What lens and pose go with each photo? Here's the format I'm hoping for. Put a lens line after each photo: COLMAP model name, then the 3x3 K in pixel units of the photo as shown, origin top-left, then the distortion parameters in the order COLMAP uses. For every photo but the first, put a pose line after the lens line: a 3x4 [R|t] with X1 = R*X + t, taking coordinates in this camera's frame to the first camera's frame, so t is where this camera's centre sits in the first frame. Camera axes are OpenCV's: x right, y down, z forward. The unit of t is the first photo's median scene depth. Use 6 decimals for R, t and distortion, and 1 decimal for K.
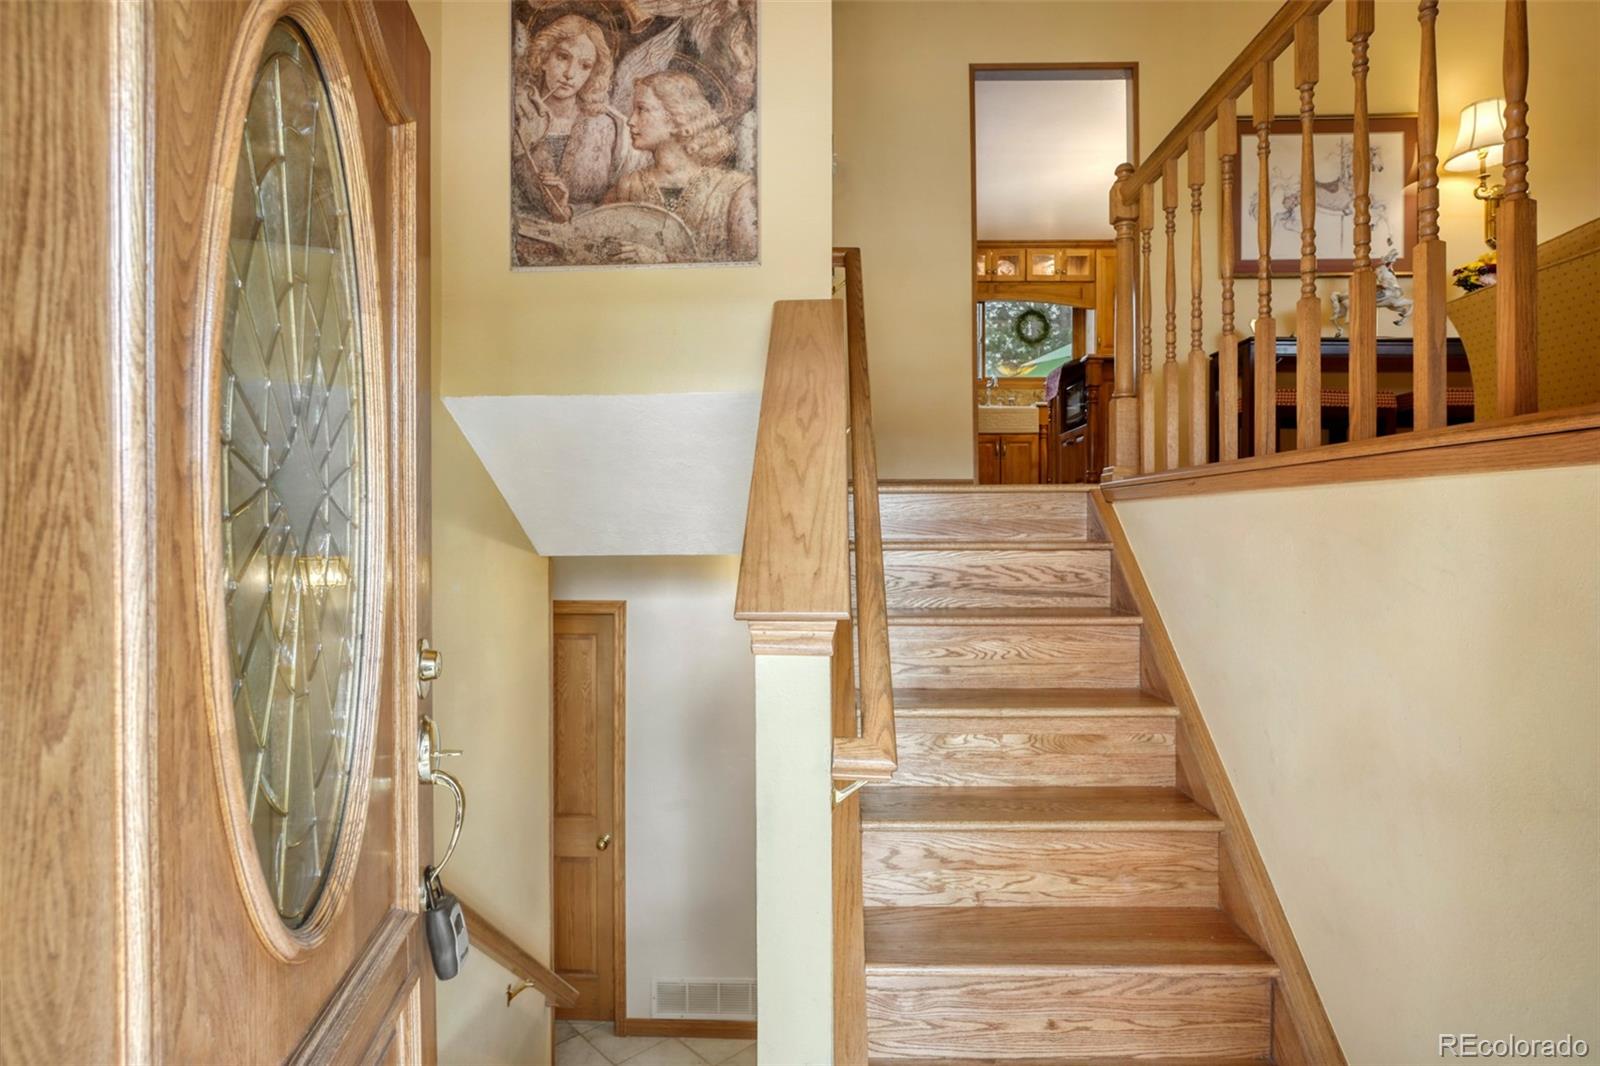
lens RADIAL K [[837.9, 0, 797.3], [0, 837.9, 538.3], [0, 0, 1]] dist [-0.037479, 0.022629]
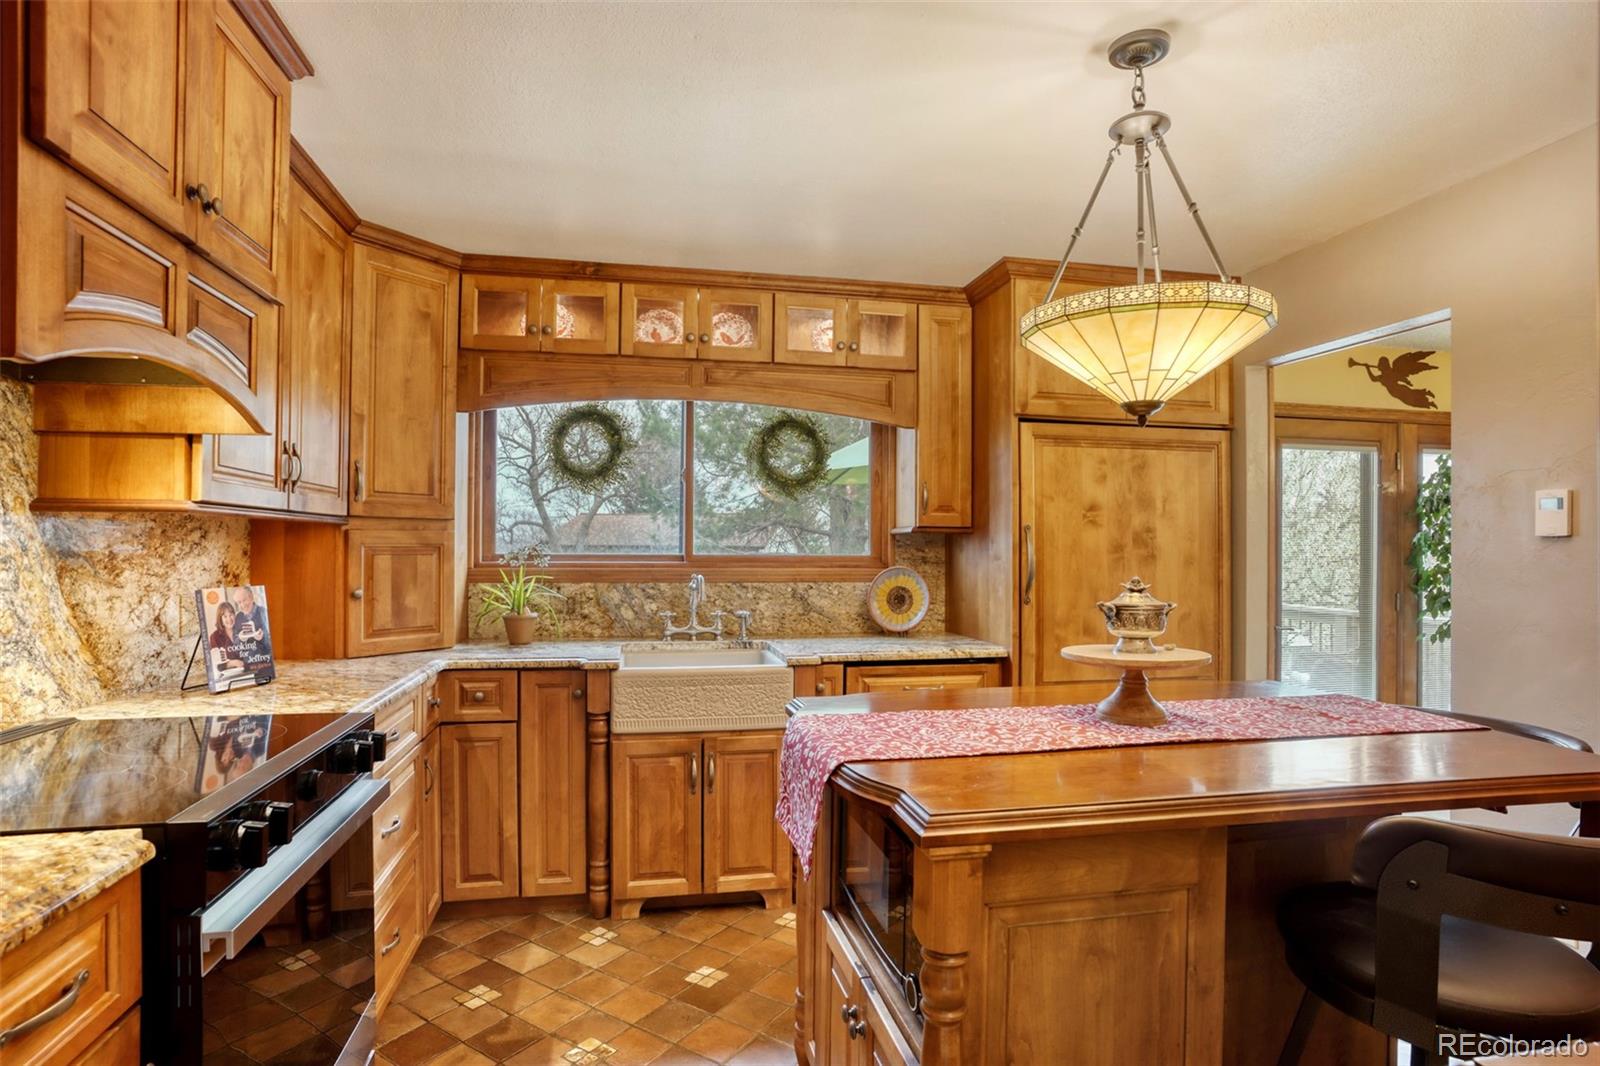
lens RADIAL K [[837.9, 0, 797.3], [0, 837.9, 538.3], [0, 0, 1]] dist [-0.037479, 0.022629]
pose [[0.973532, 0.008009, 0.228411, 0.182349], [-0.003249, 0.999770, -0.021207, -0.201600], [-0.228529, 0.019904, 0.973334, 0.550229]]
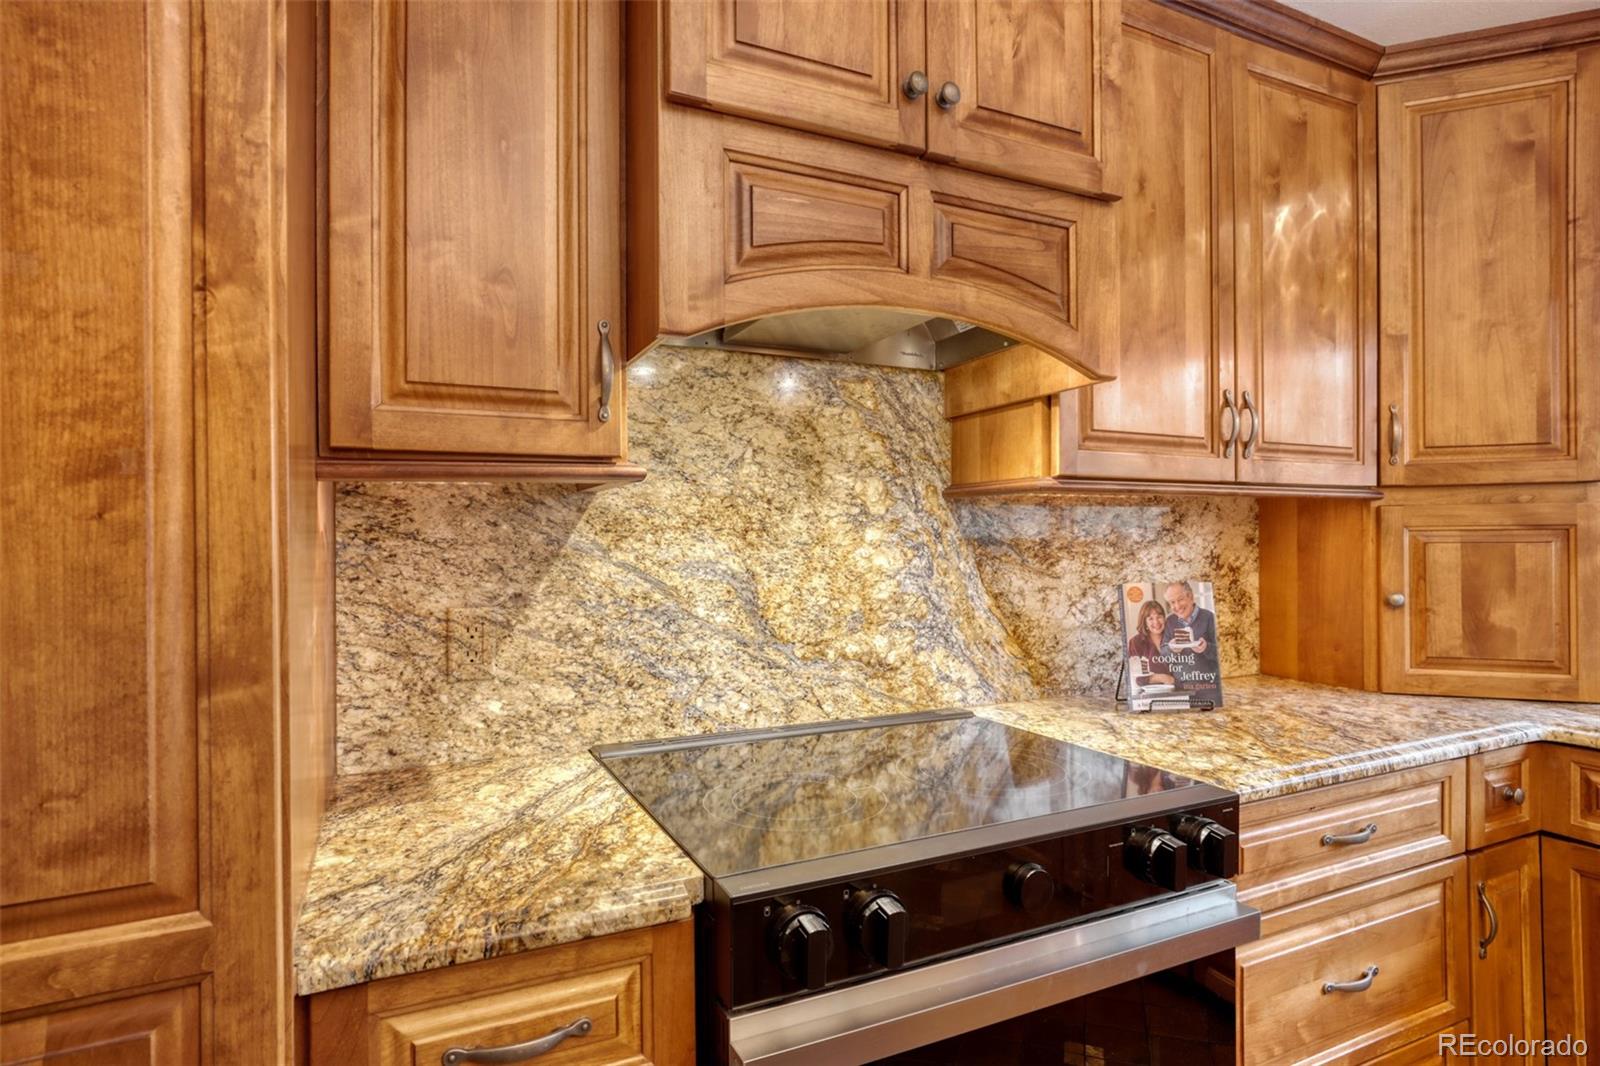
lens RADIAL K [[837.9, 0, 797.3], [0, 837.9, 538.3], [0, 0, 1]] dist [-0.037479, 0.022629]
pose [[0.451113, -0.002370, -0.892464, 0.217651], [-0.003975, 0.999981, -0.004665, -0.200950], [0.892458, 0.005652, 0.451095, 0.680742]]
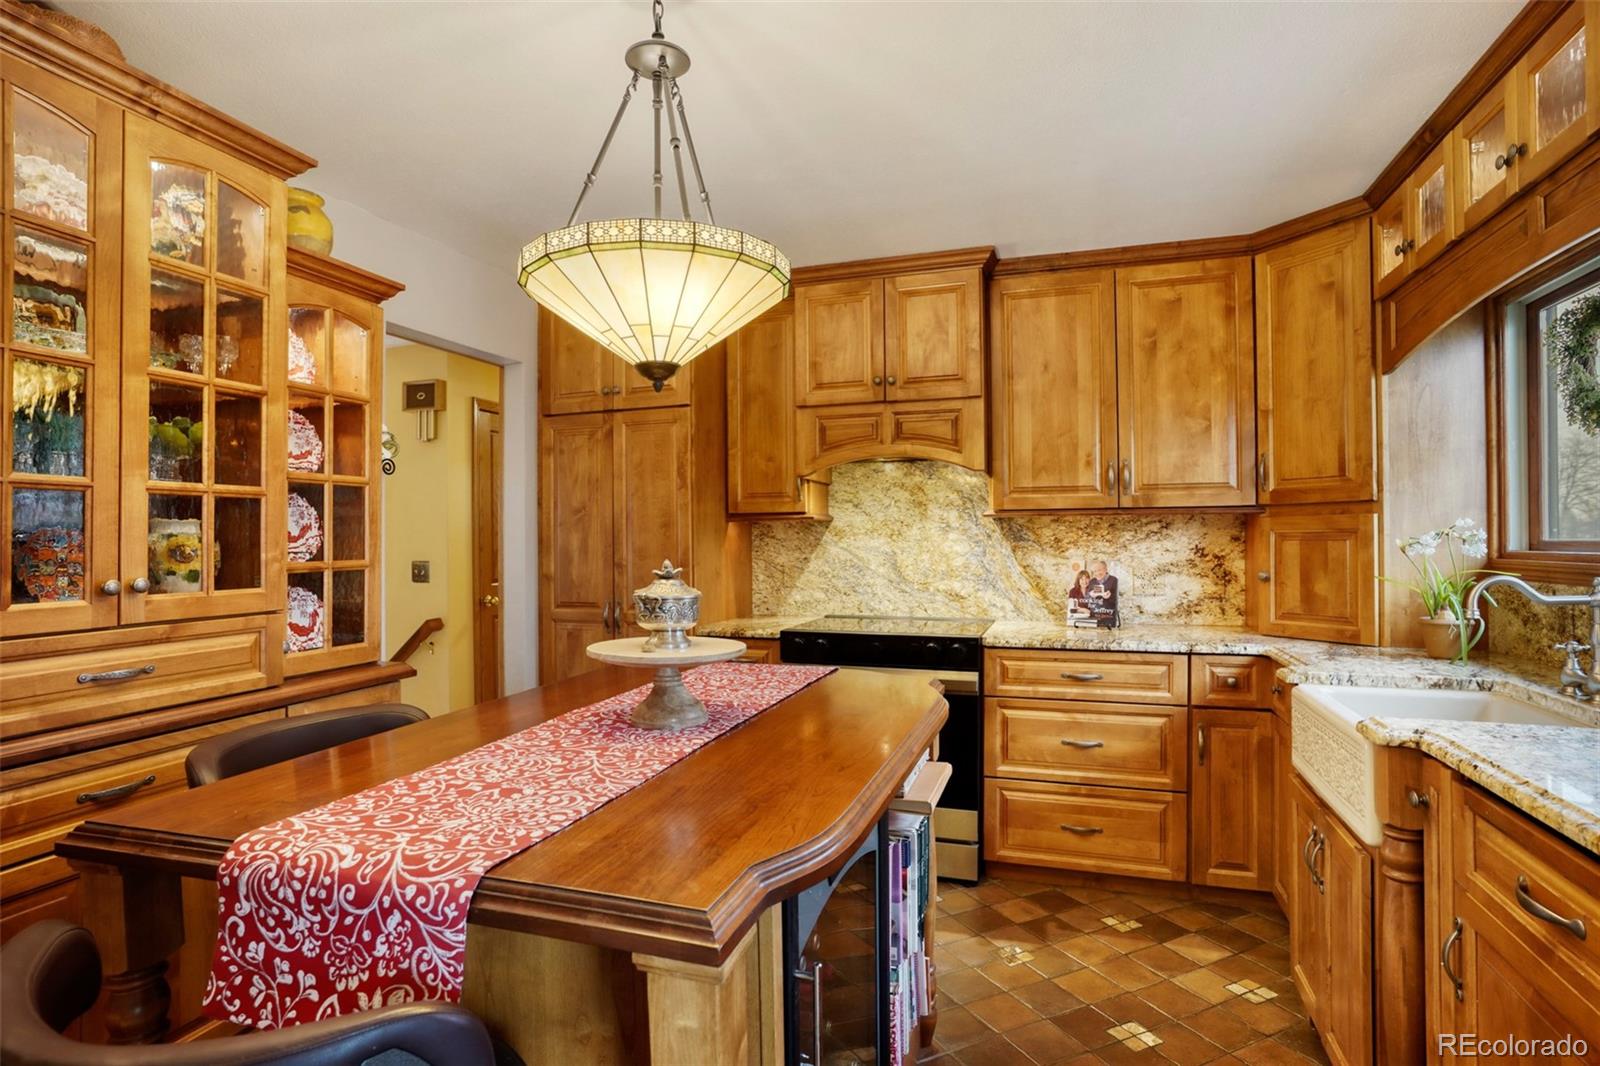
lens RADIAL K [[837.9, 0, 797.3], [0, 837.9, 538.3], [0, 0, 1]] dist [-0.037479, 0.022629]
pose [[-0.290974, 0.002296, -0.956728, 0.525553], [-0.003165, 0.999989, 0.003363, -0.203155], [0.956726, 0.004007, -0.290963, 0.856185]]
